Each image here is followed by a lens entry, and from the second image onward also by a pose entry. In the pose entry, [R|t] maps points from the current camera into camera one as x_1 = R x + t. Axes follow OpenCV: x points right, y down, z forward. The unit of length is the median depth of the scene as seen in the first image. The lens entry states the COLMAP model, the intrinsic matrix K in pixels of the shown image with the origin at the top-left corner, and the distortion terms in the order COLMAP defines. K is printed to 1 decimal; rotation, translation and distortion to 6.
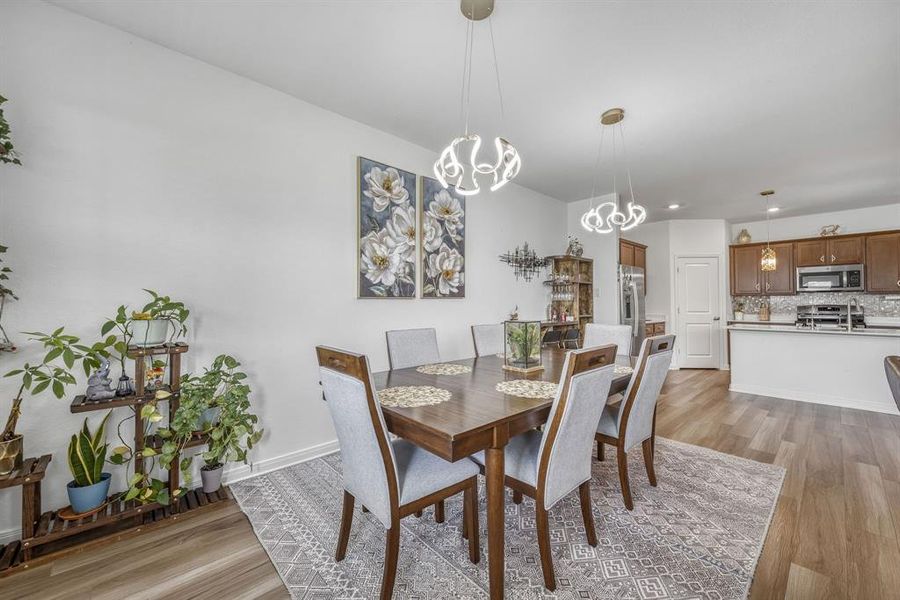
lens RADIAL K [[349.5, 0, 450.0], [0, 349.5, 300.0], [0, 0, 1]] dist [0.021395, -0.000189]
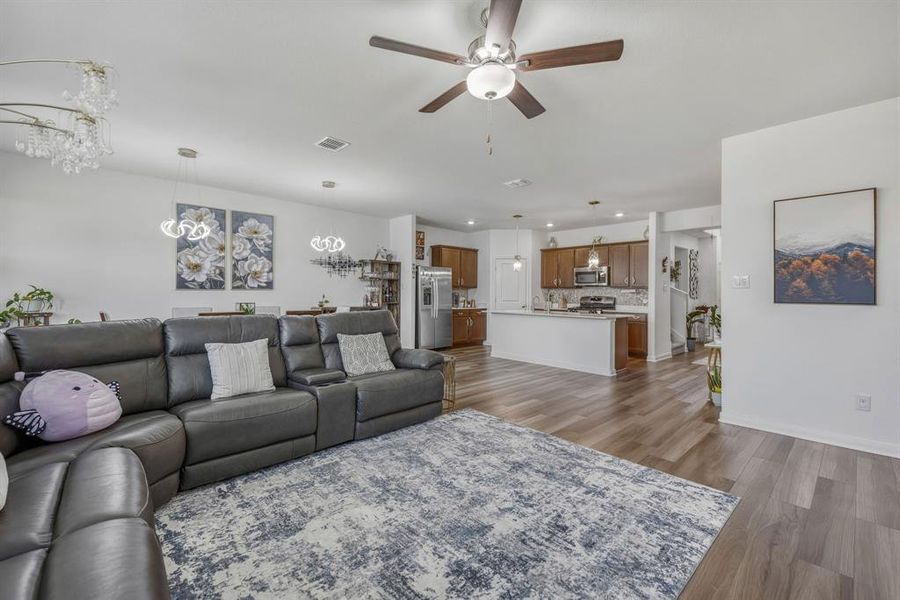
lens RADIAL K [[379.6, 0, 446.4], [0, 379.6, 296.3], [0, 0, 1]] dist [0.020979, -0.000434]
pose [[0.999954, 0.006186, 0.007264, 0.824287], [-0.006294, 0.999869, 0.014884, -0.006449], [-0.007171, -0.014929, 0.999863, -0.673286]]
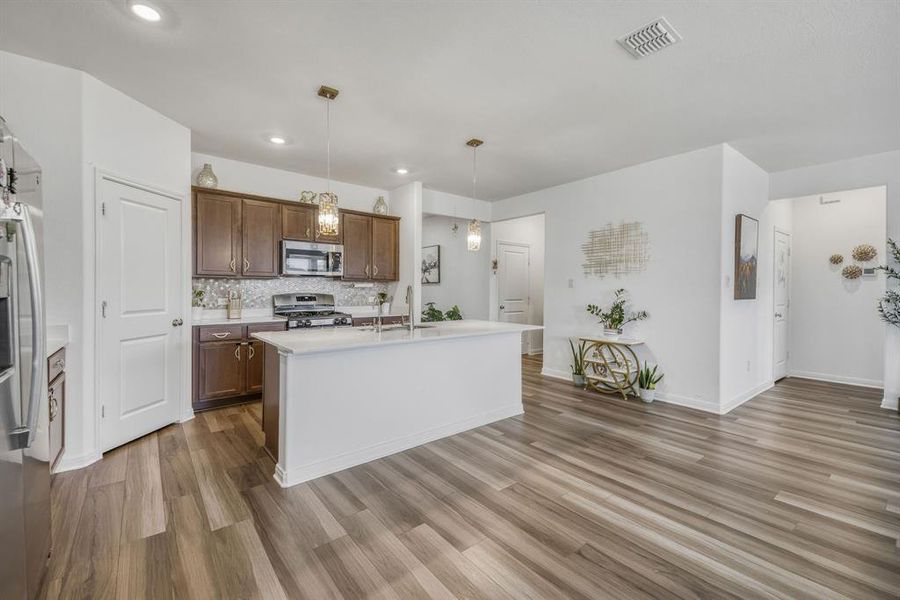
lens RADIAL K [[380.0, 0, 449.8], [0, 380.0, 289.0], [0, 0, 1]] dist [0.068811, -0.000128]
pose [[0.061793, -0.002220, 0.998087, 0.409547], [-0.012774, 0.999914, 0.003015, -0.004559], [-0.998007, -0.012936, 0.061759, 1.070532]]
